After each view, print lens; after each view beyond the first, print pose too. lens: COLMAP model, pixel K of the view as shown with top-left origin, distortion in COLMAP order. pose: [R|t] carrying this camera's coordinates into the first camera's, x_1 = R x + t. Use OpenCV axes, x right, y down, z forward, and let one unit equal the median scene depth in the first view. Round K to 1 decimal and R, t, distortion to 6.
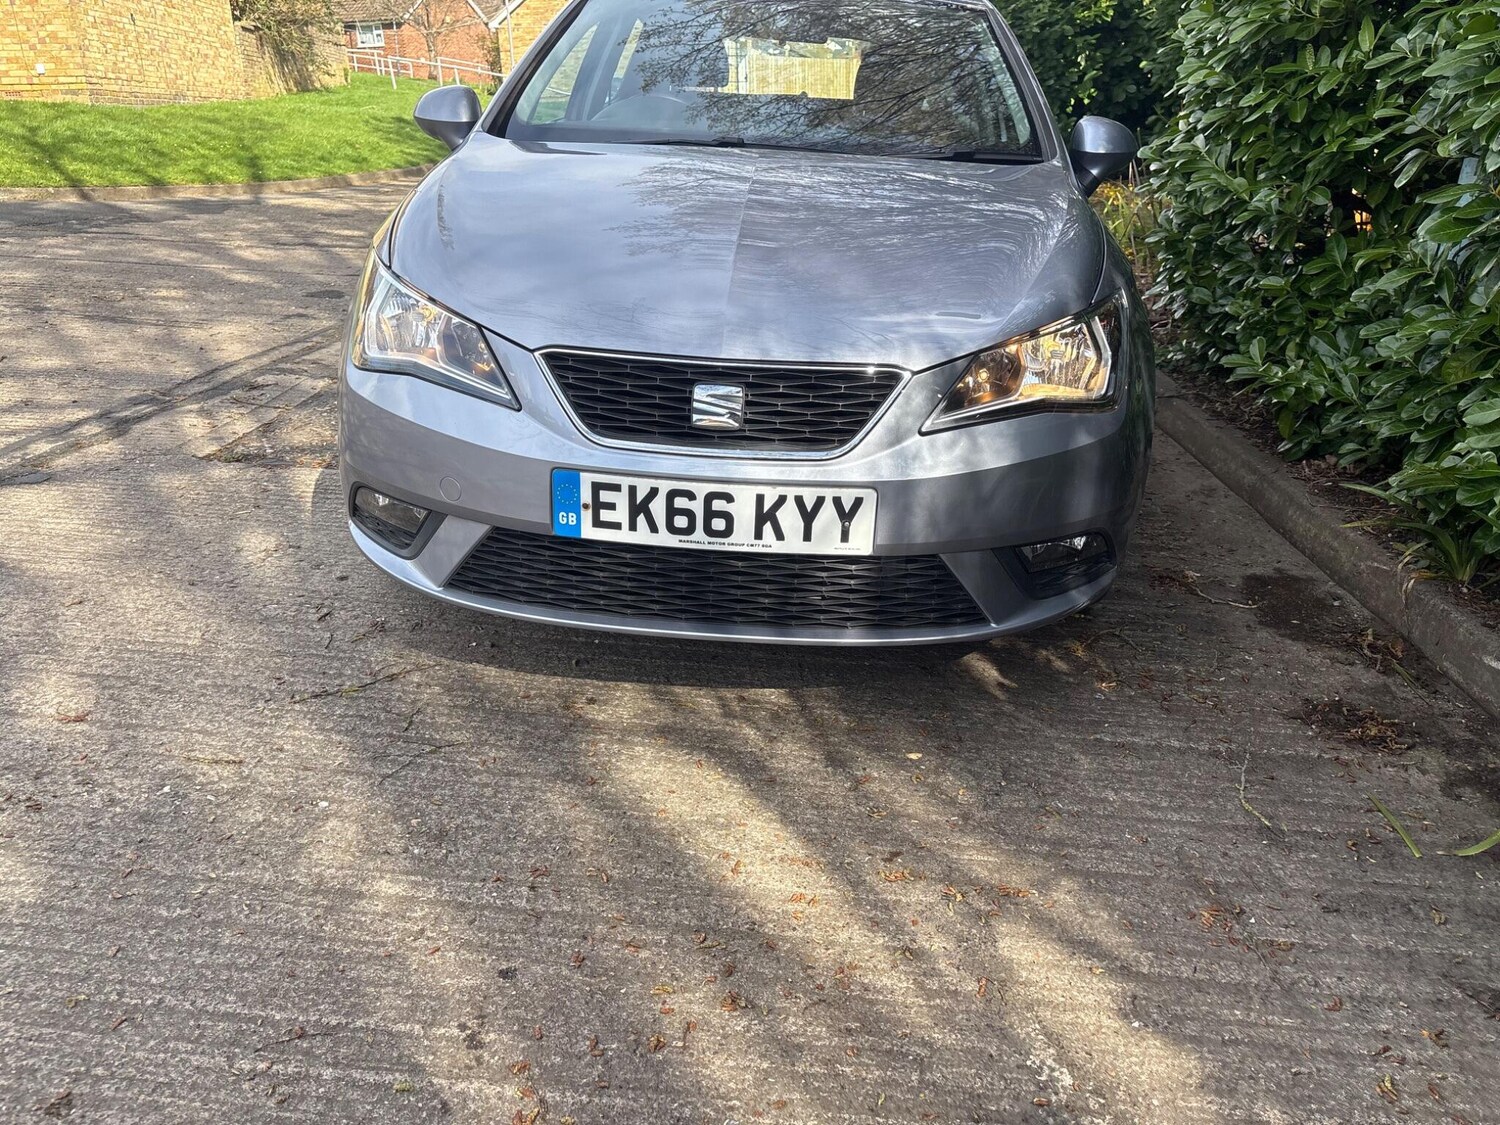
lens RADIAL K [[1125.7, 0, 764.8], [0, 1125.7, 564.9], [0, 0, 1]] dist [0.050071, -0.055853]
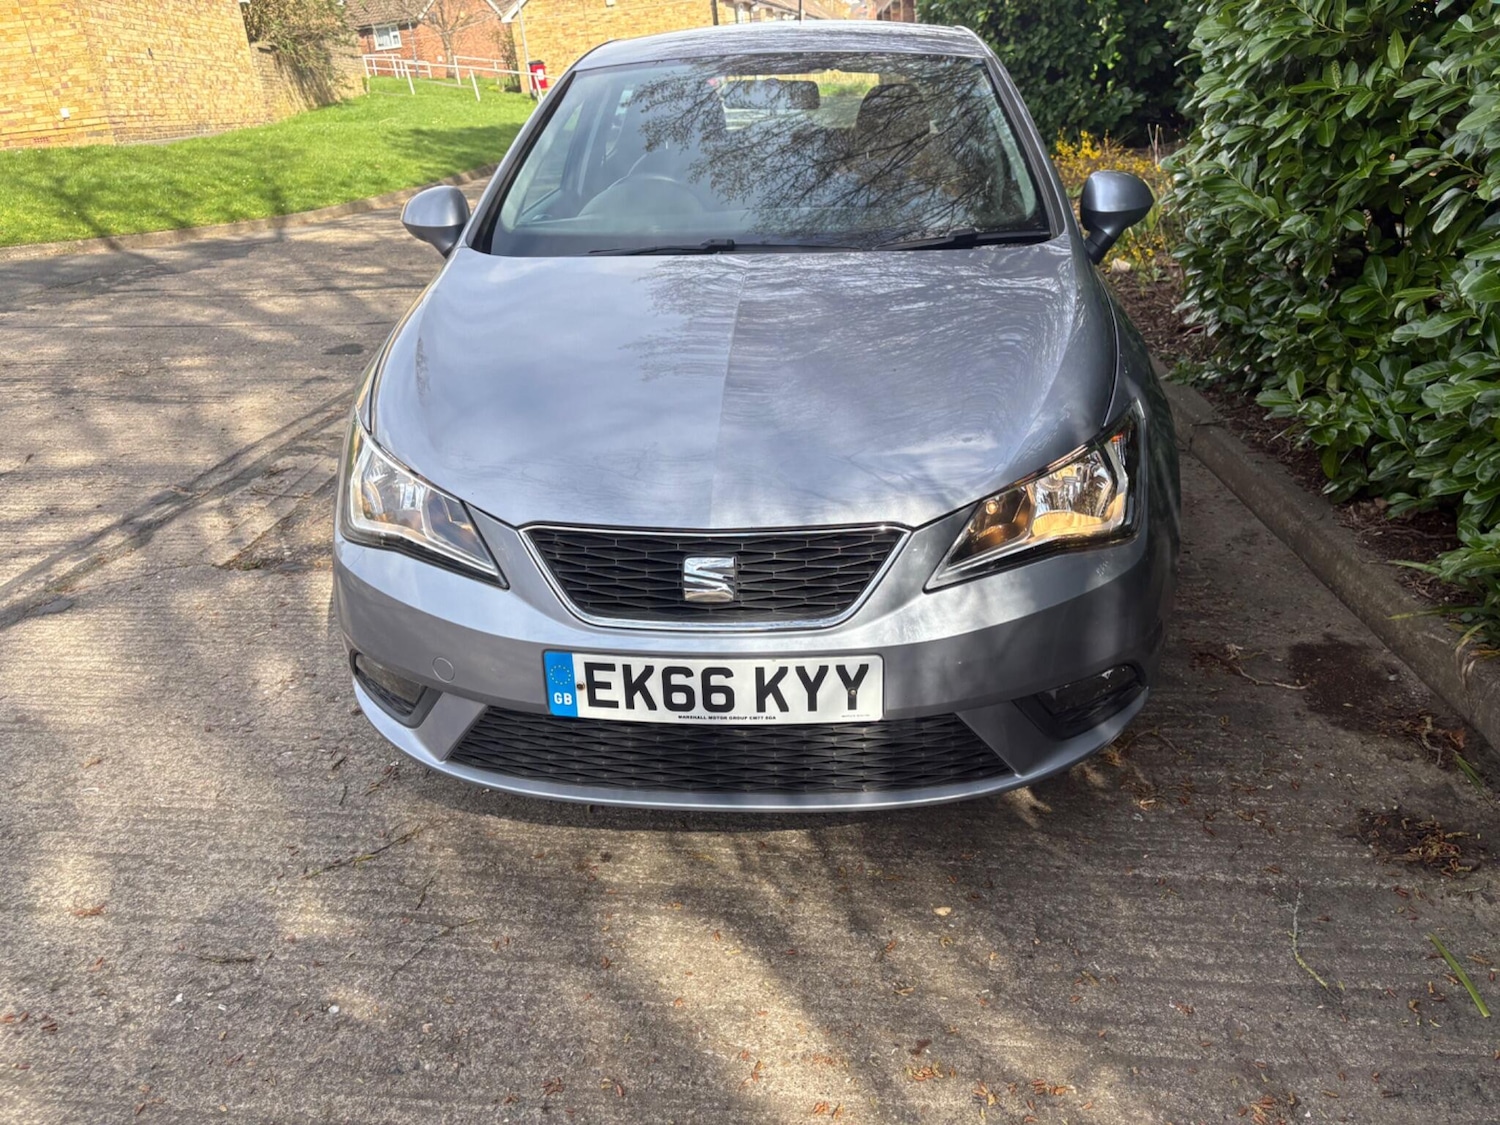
lens RADIAL K [[1125.7, 0, 758.1], [0, 1125.7, 565.6], [0, 0, 1]] dist [0.050071, -0.055853]
pose [[0.996883, -0.060609, -0.050507, 0.047149], [0.061928, 0.997768, 0.024960, -0.169809], [0.048882, -0.028010, 0.998412, 0.049578]]
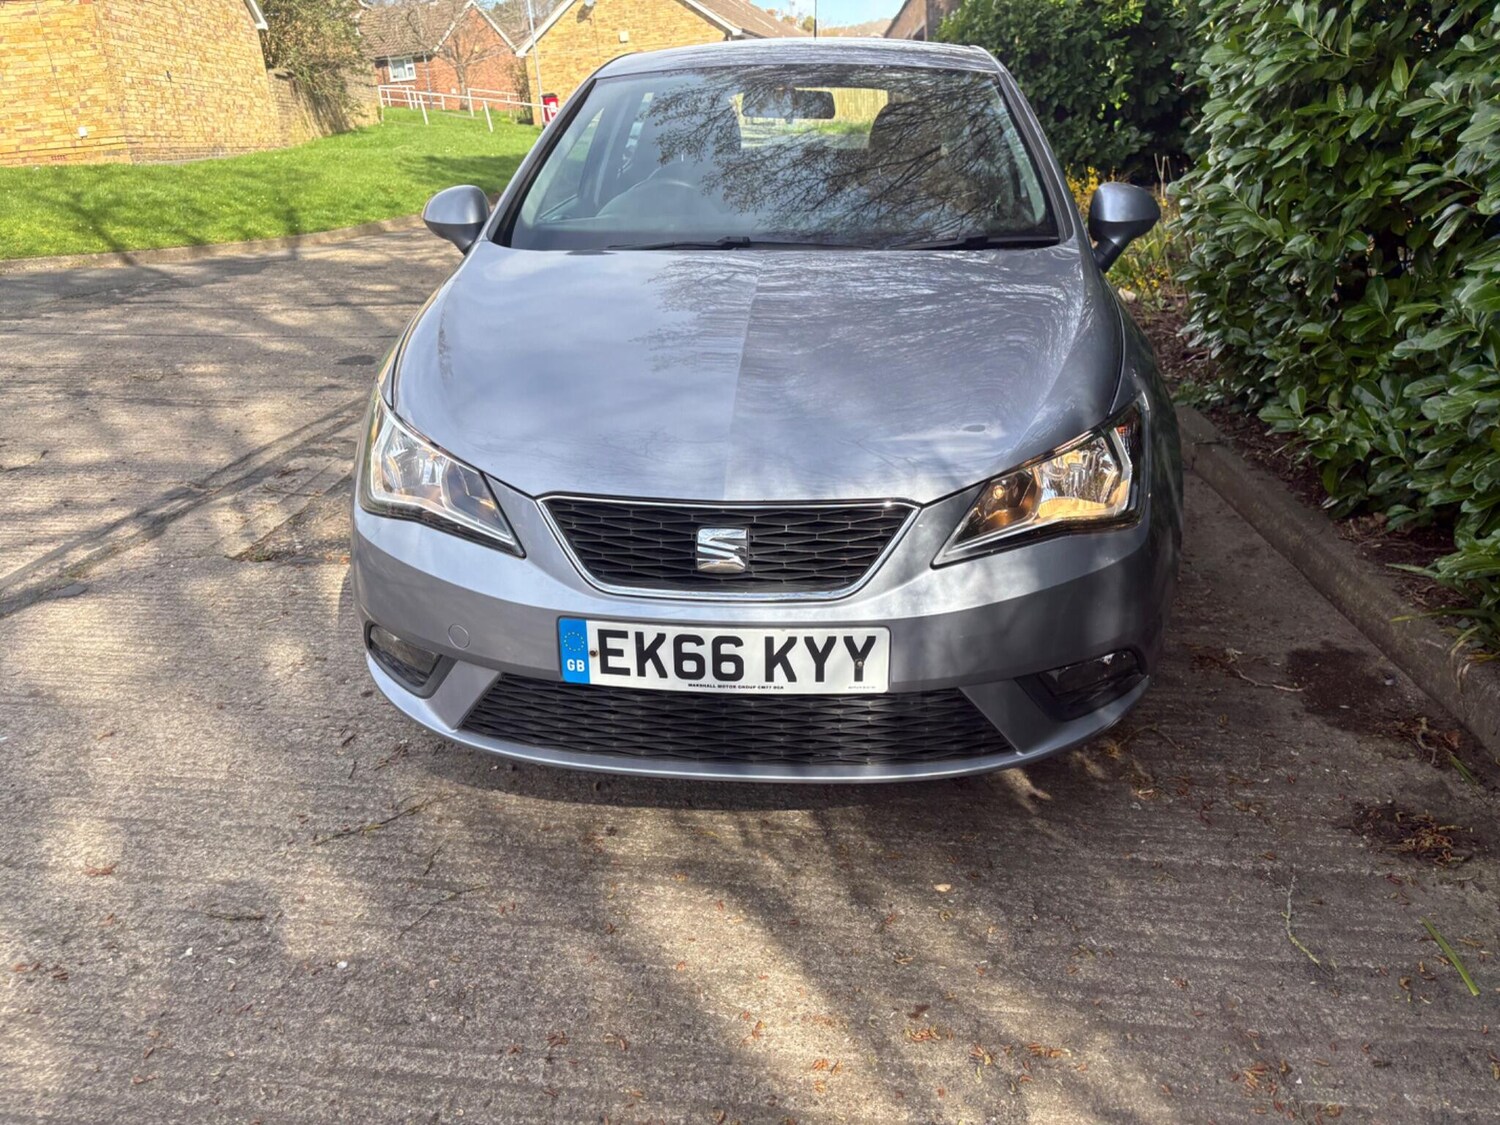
lens RADIAL K [[1125.7, 0, 756.6], [0, 1125.7, 580.1], [0, 0, 1]] dist [0.050071, -0.055853]
pose [[0.998001, -0.038677, -0.049975, 0.035150], [0.038994, 0.999225, 0.005394, -0.115561], [0.049728, -0.007332, 0.998736, 0.025924]]
